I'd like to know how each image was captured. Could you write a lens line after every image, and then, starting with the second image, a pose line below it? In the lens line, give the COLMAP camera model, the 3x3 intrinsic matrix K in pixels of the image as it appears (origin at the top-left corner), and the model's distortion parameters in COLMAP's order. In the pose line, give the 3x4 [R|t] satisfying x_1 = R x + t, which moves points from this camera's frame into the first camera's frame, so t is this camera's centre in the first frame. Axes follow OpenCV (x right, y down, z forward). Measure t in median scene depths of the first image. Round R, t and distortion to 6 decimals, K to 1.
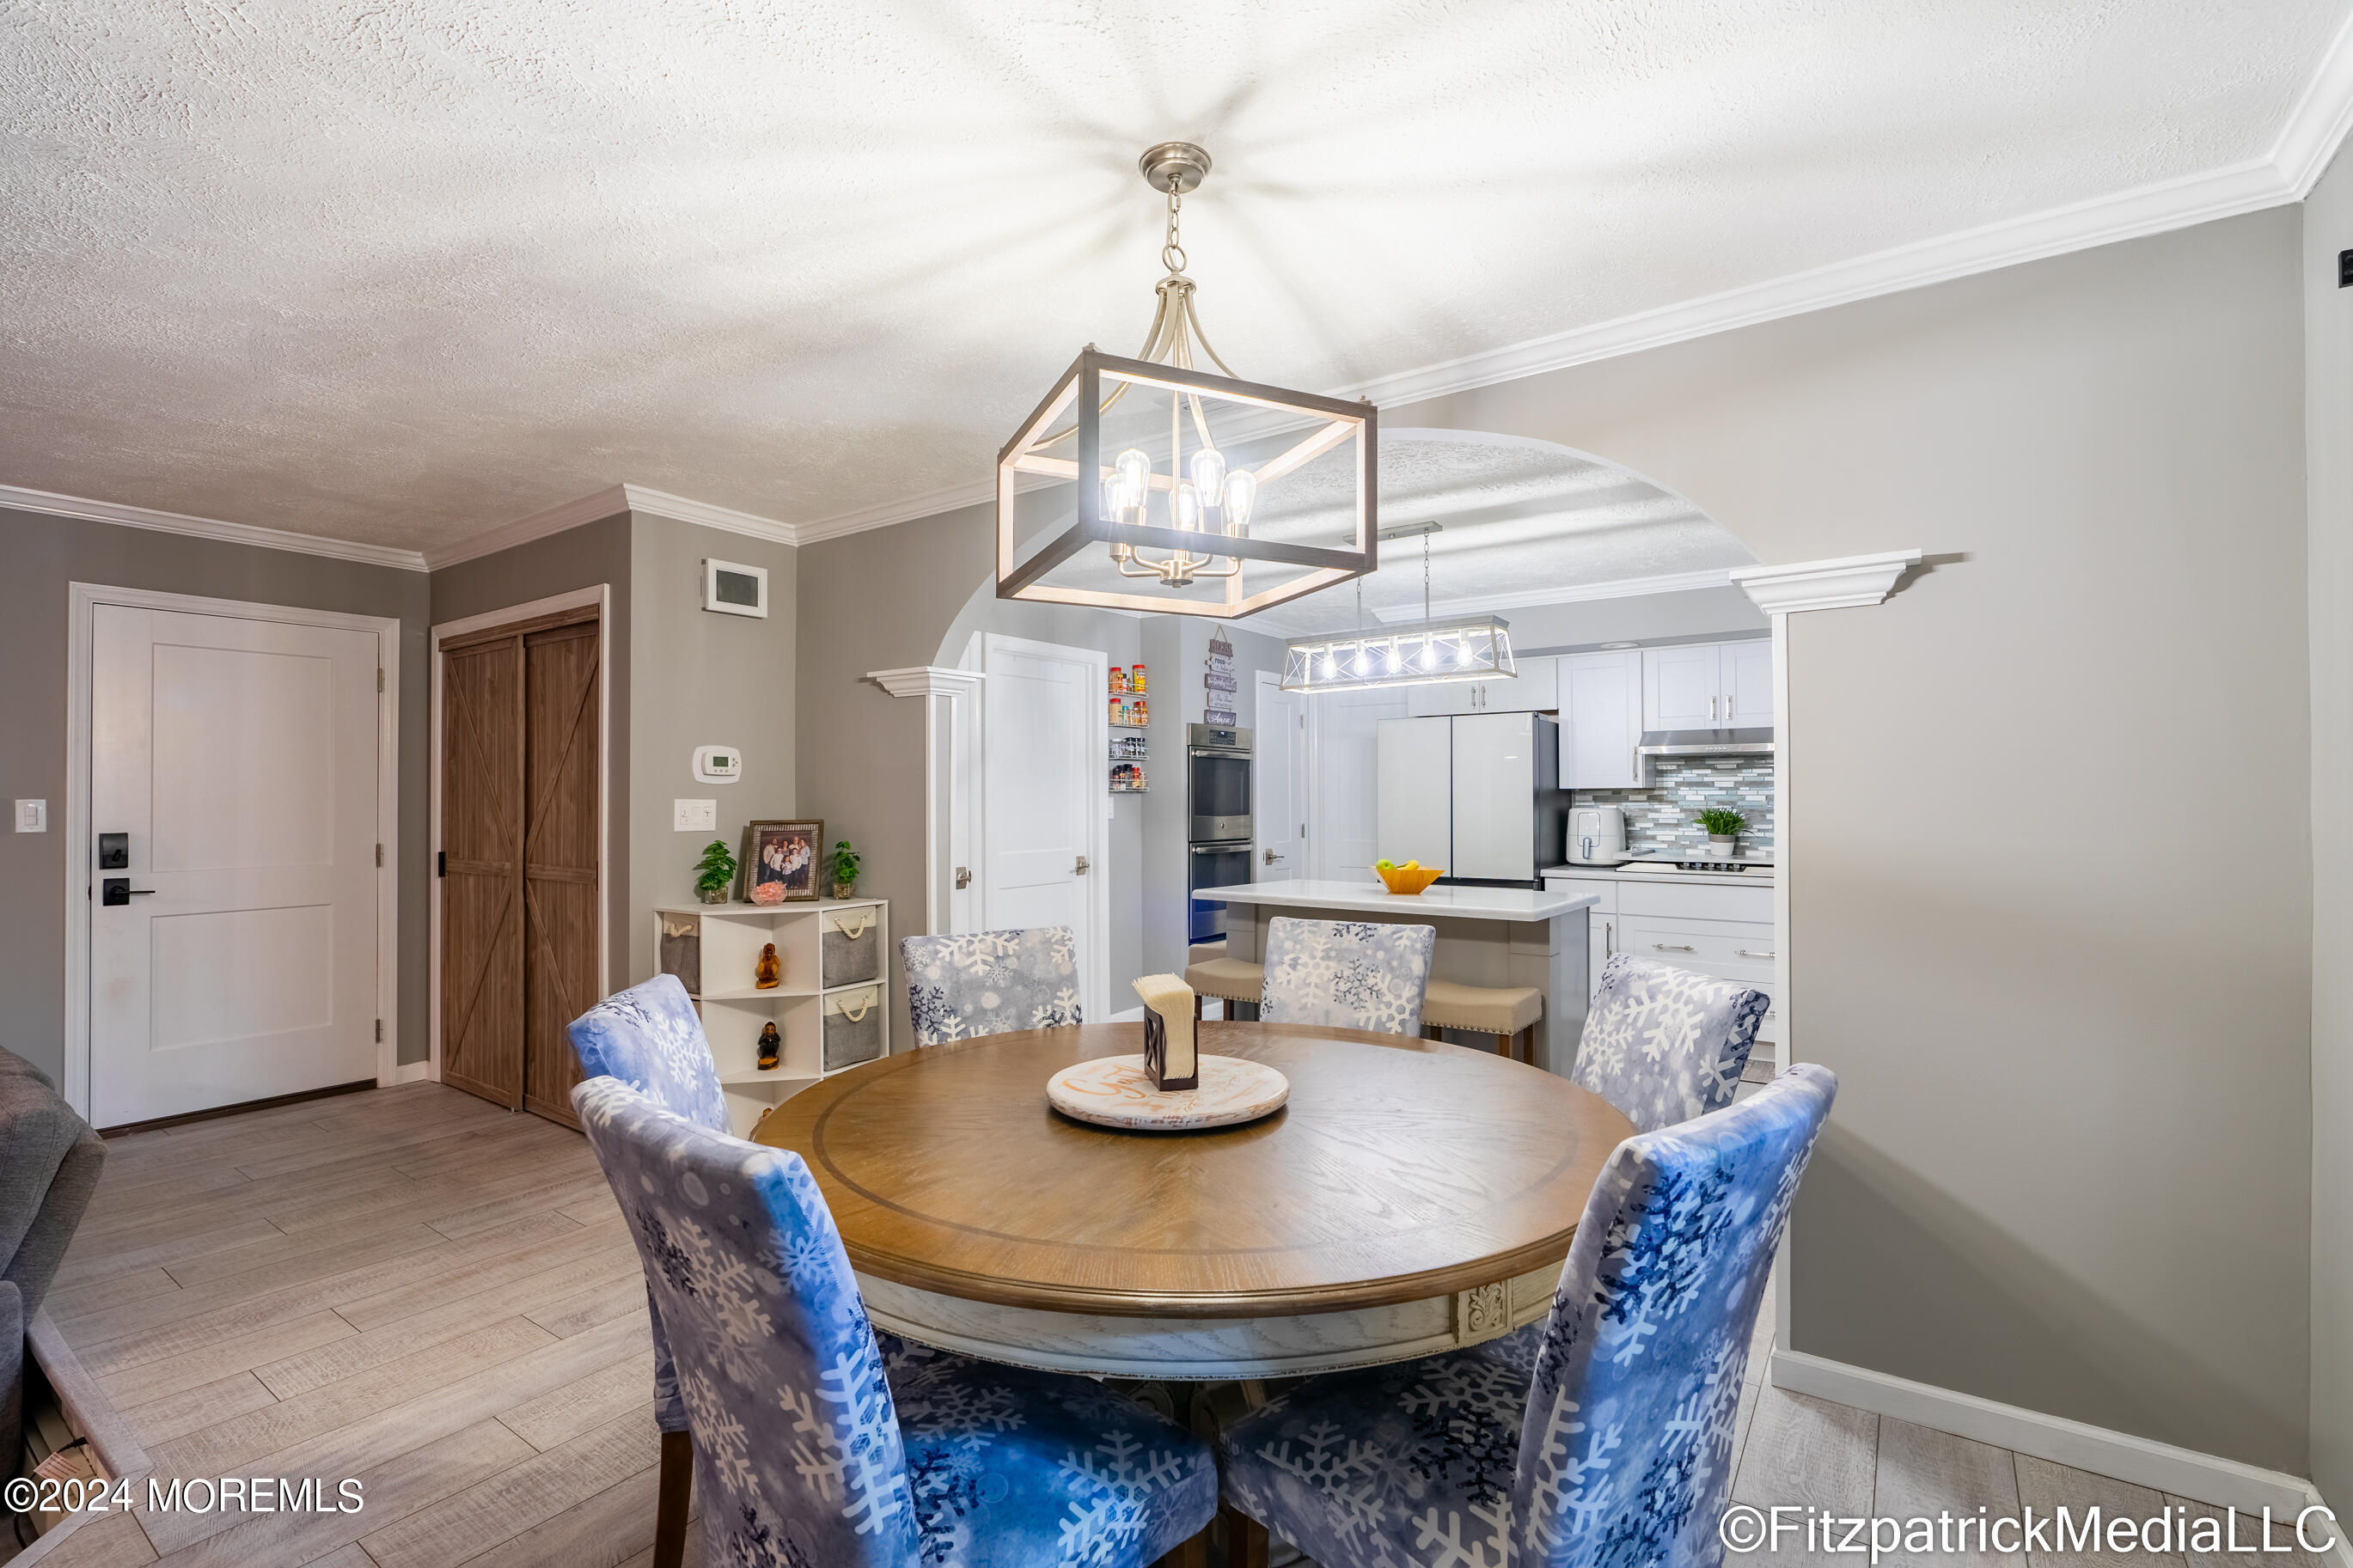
lens RADIAL K [[1047.6, 0, 1183.1], [0, 1047.6, 785.1], [0, 0, 1]] dist [-0.008208, 0.002798]
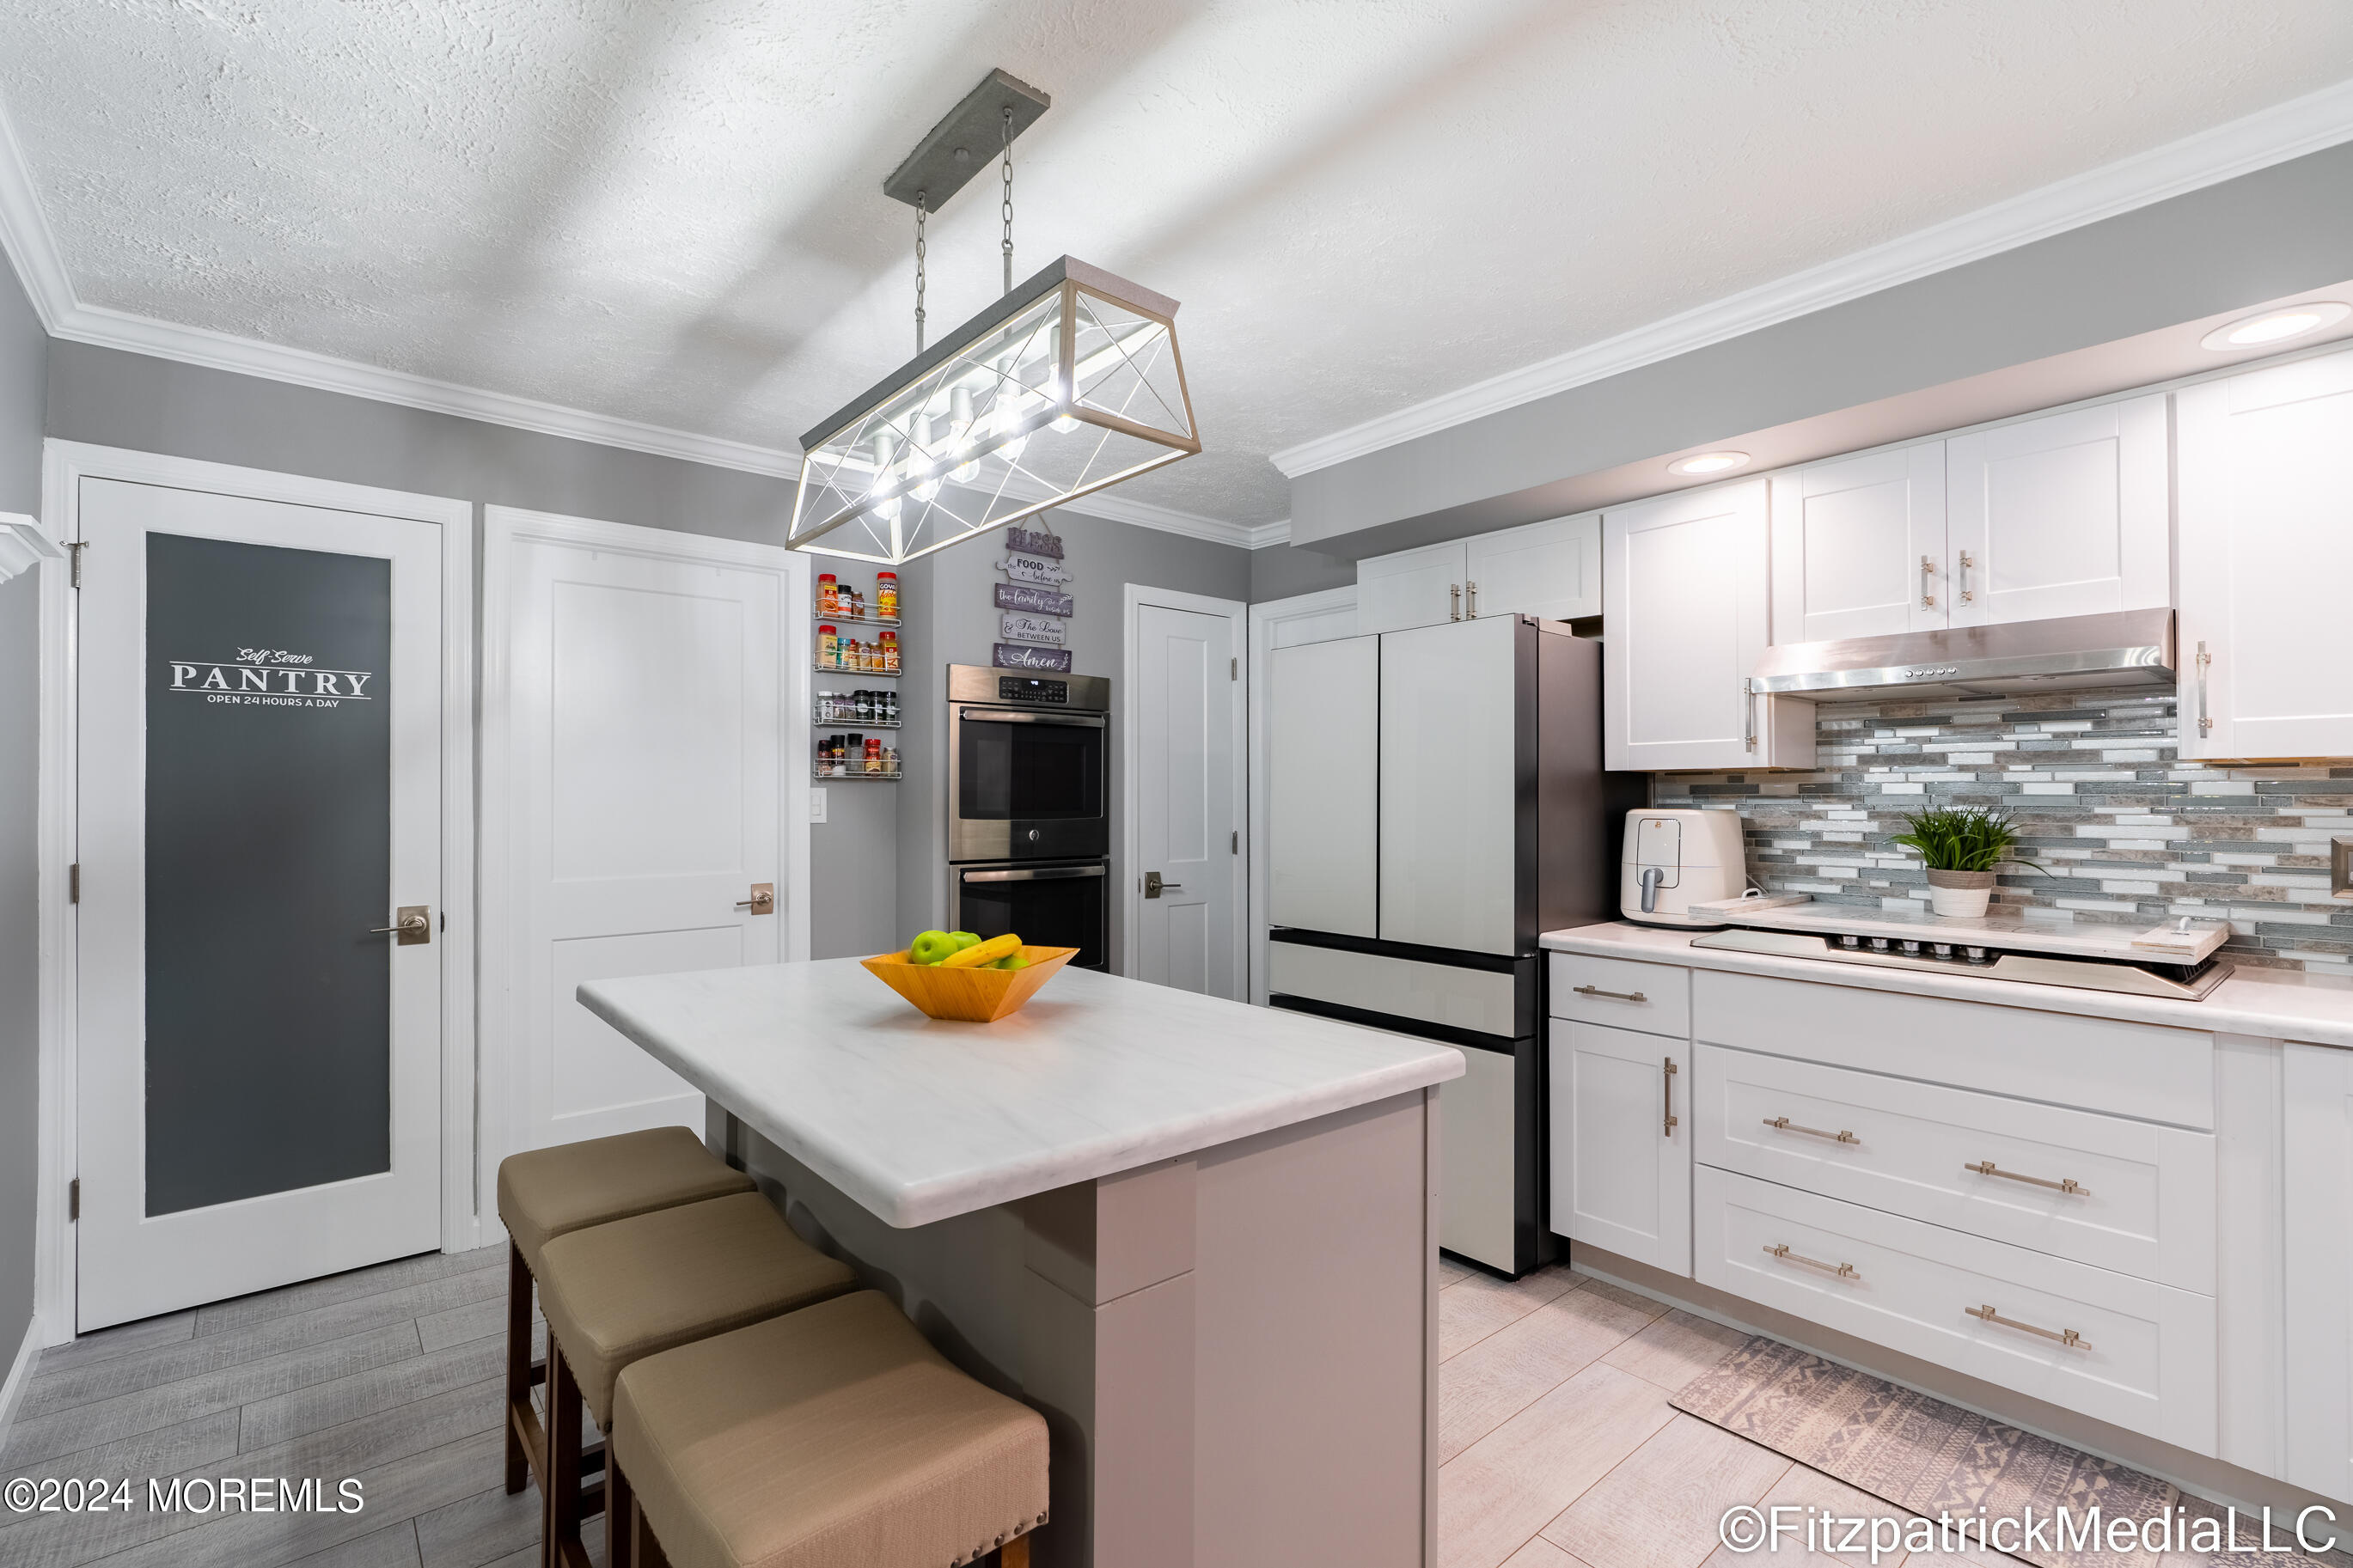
lens RADIAL K [[1047.6, 0, 1184.5], [0, 1047.6, 790.2], [0, 0, 1]] dist [-0.008208, 0.002798]
pose [[0.969509, 0.000829, -0.245055, 0.300942], [0.000381, 0.999988, 0.004887, 0.010712], [0.245056, -0.004832, 0.969497, 0.481568]]
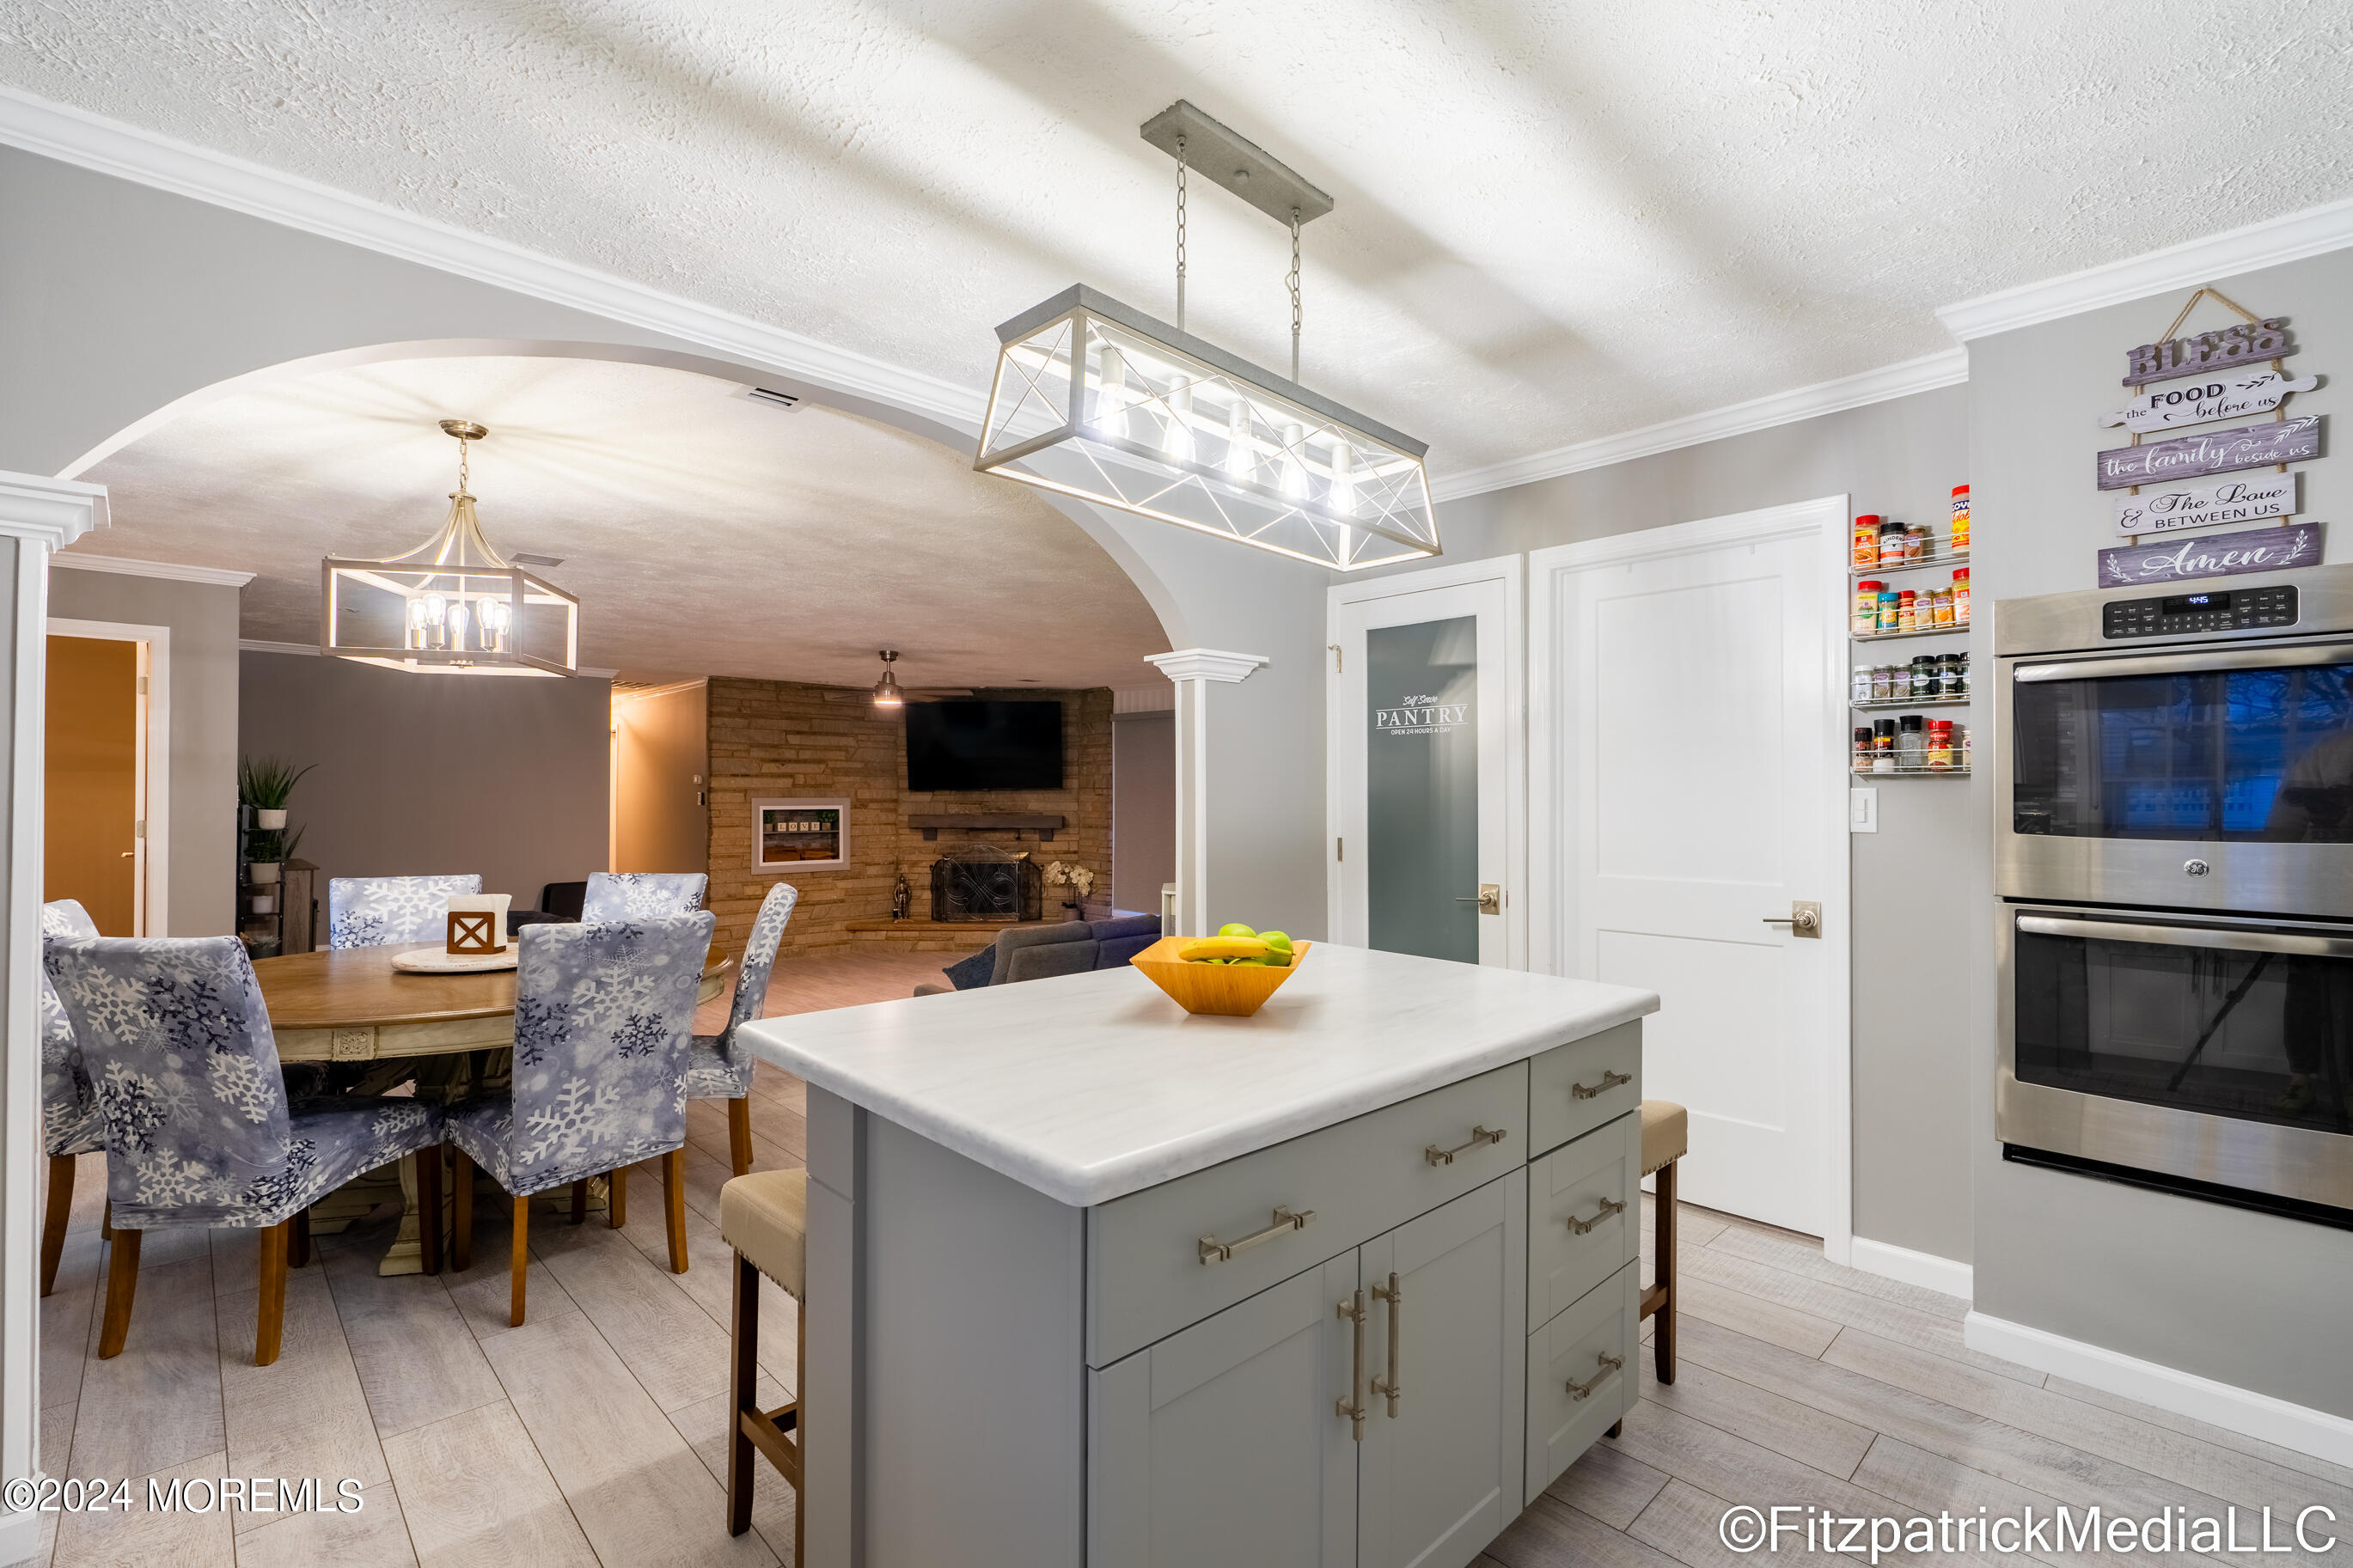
lens RADIAL K [[1047.6, 0, 1171.4], [0, 1047.6, 788.9], [0, 0, 1]] dist [-0.008208, 0.002798]
pose [[-0.189430, -0.007778, -0.981863, 0.487618], [0.004551, 0.999951, -0.008799, 0.015737], [0.981884, -0.006135, -0.189386, 0.815664]]
